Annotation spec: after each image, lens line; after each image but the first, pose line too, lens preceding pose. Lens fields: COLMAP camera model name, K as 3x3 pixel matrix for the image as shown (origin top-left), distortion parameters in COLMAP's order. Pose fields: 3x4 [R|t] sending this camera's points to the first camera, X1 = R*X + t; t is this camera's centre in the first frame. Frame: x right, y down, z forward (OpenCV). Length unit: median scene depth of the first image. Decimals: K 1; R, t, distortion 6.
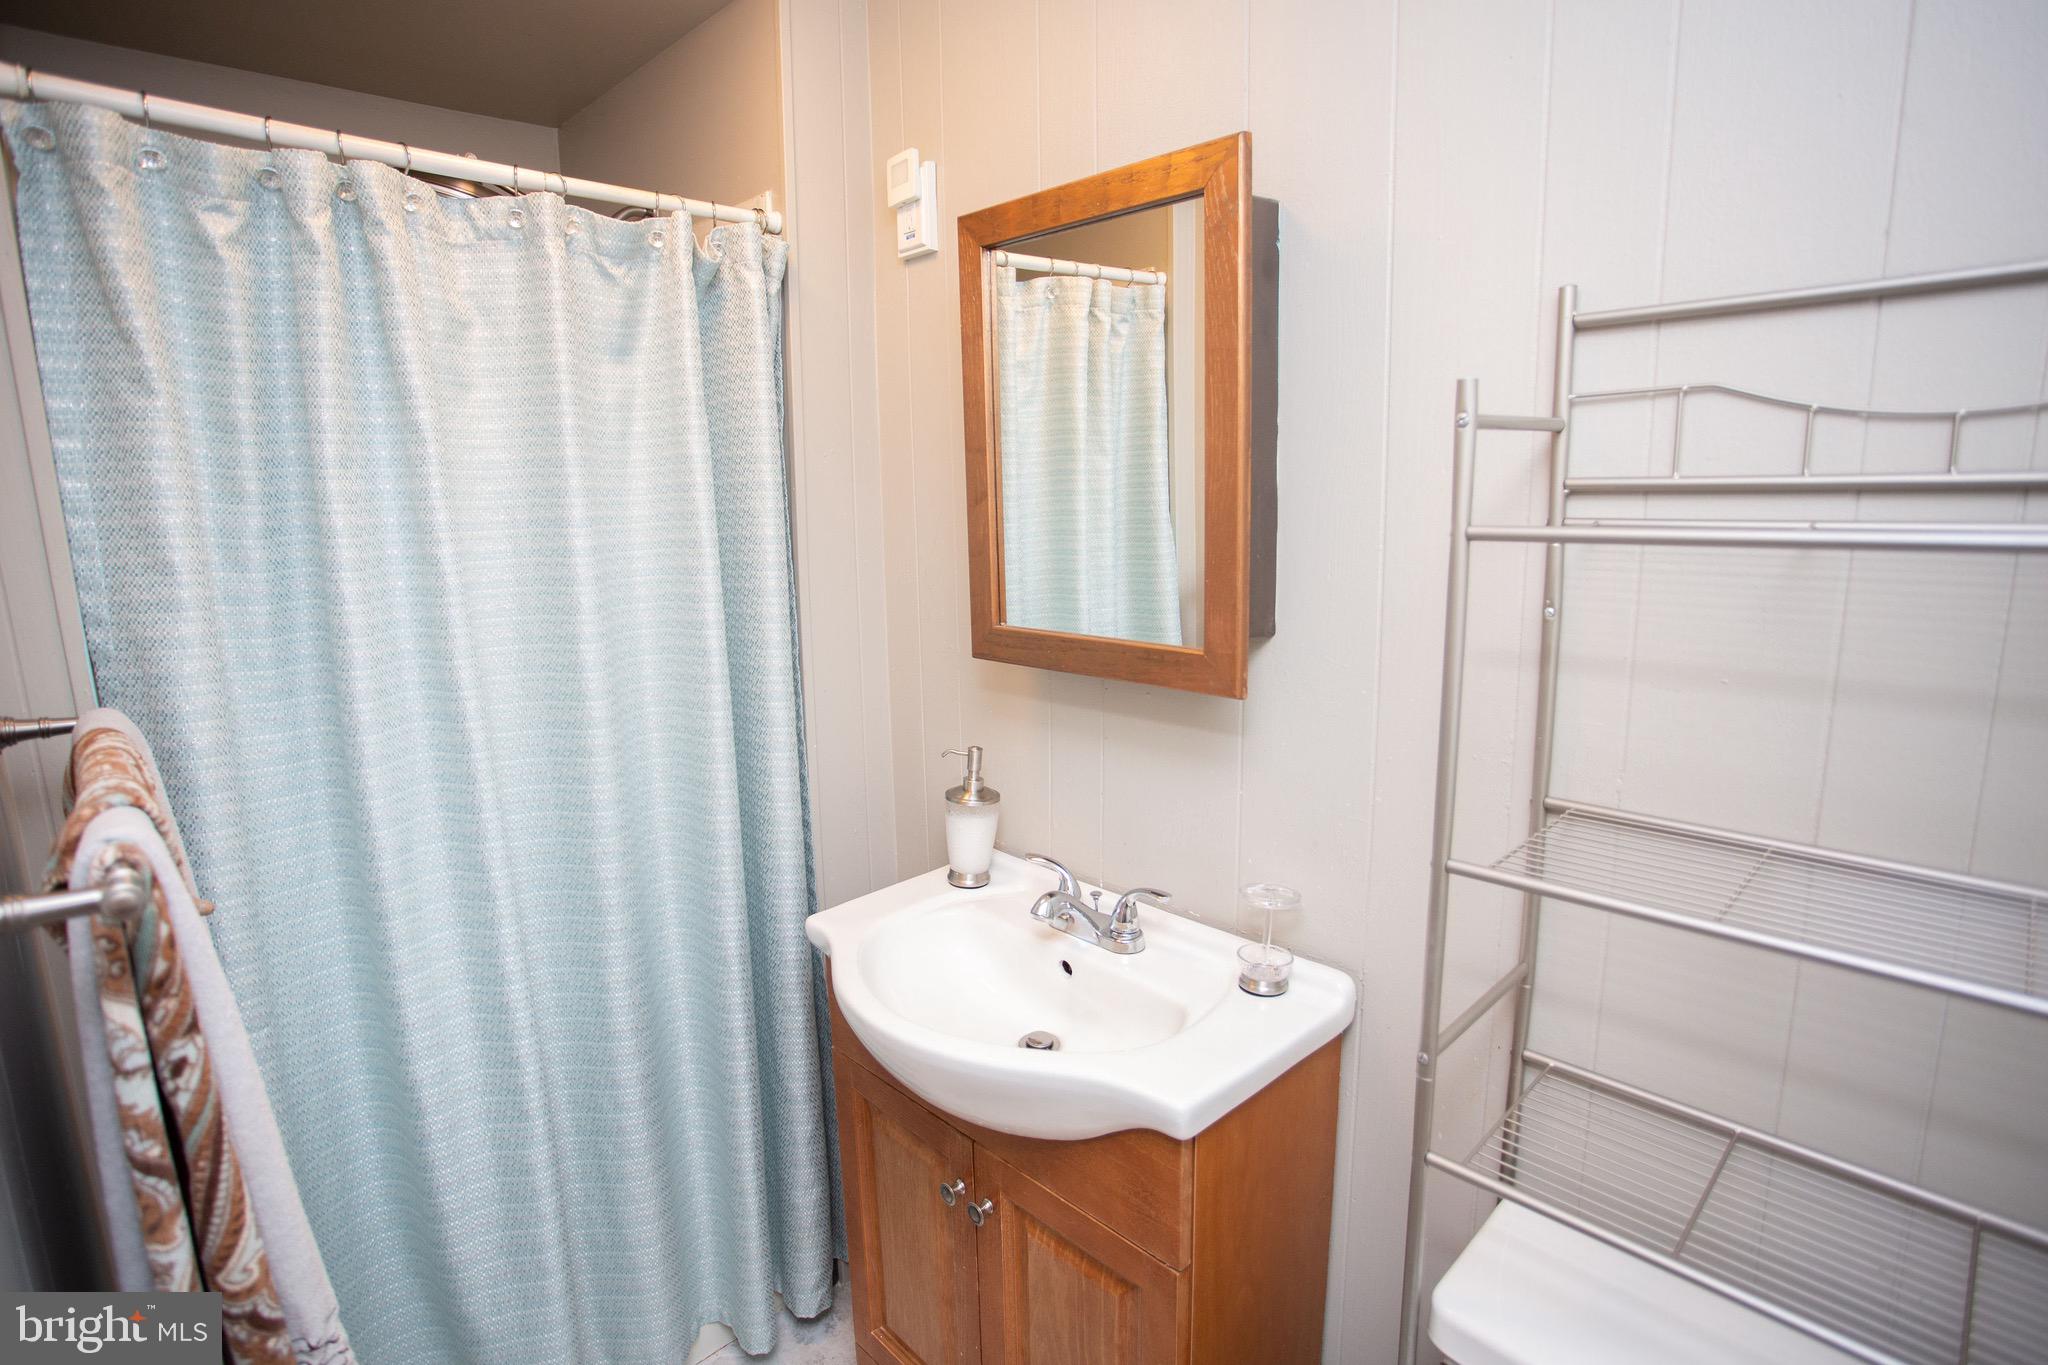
lens RADIAL K [[1018.8, 0, 1017.4], [0, 1018.8, 675.3], [0, 0, 1]] dist [-0.073937, 0.031183]
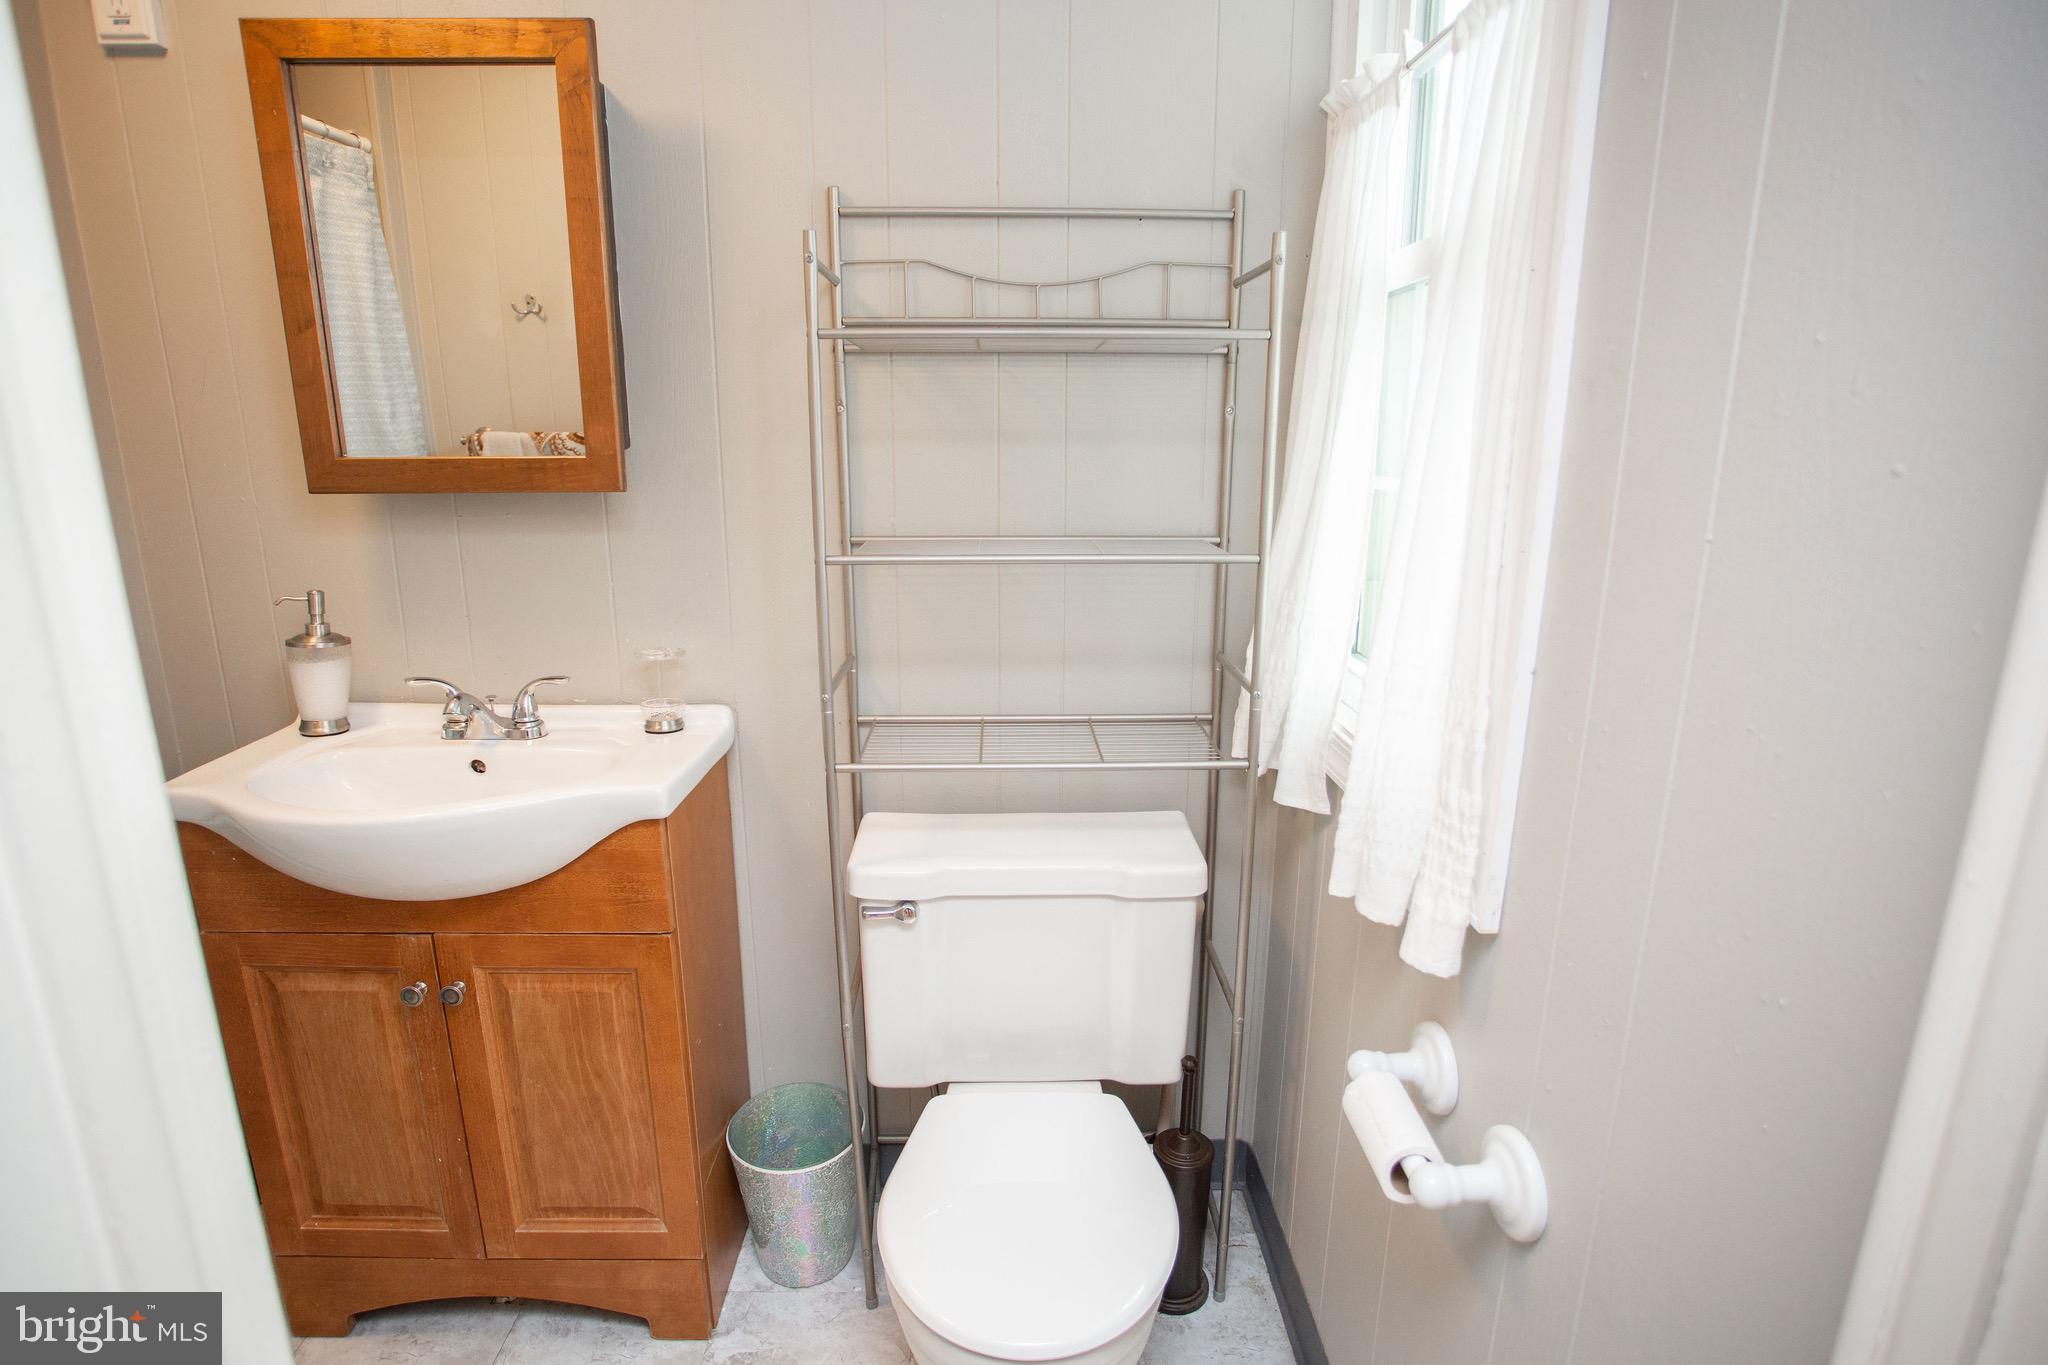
lens RADIAL K [[1018.8, 0, 1017.4], [0, 1018.8, 675.3], [0, 0, 1]] dist [-0.073937, 0.031183]
pose [[0.679344, -0.151103, 0.718095, -0.331835], [0.115917, 0.988381, 0.098316, 0.162931], [-0.724607, 0.016448, 0.688966, -0.172127]]
